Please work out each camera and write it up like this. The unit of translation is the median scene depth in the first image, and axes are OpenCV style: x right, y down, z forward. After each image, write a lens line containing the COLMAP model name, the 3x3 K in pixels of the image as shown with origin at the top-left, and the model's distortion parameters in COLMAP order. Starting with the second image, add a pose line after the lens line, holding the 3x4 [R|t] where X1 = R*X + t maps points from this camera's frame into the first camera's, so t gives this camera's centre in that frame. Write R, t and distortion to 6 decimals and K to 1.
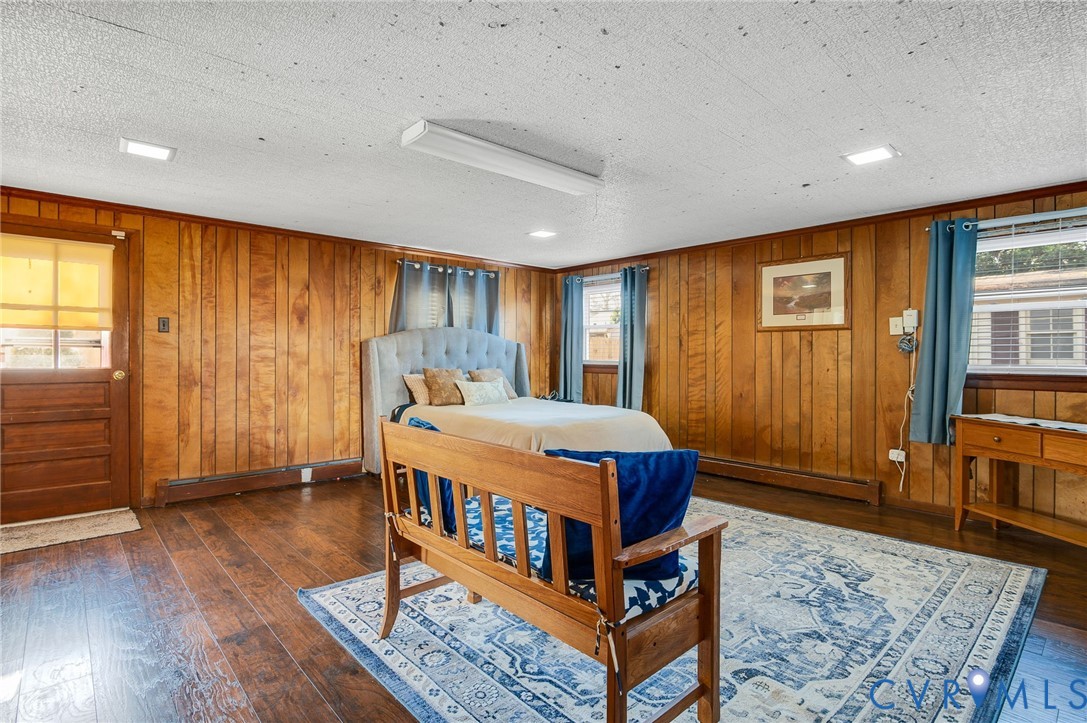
lens RADIAL K [[536.0, 0, 542.8], [0, 536.0, 354.9], [0, 0, 1]] dist [-0.001563, -0.000501]
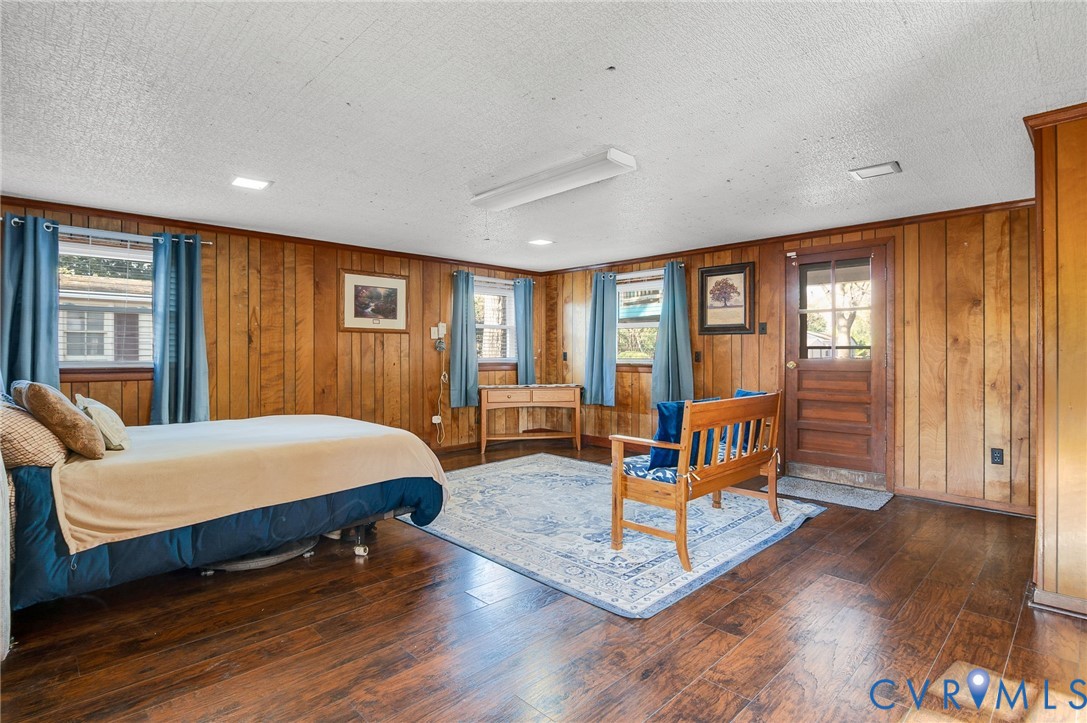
lens RADIAL K [[536.0, 0, 542.8], [0, 536.0, 354.9], [0, 0, 1]] dist [-0.001563, -0.000501]
pose [[-0.032381, -0.006764, 0.999453, -0.737461], [0.002959, 0.999972, 0.006863, -0.001514], [-0.999471, 0.003179, -0.032360, 0.651399]]
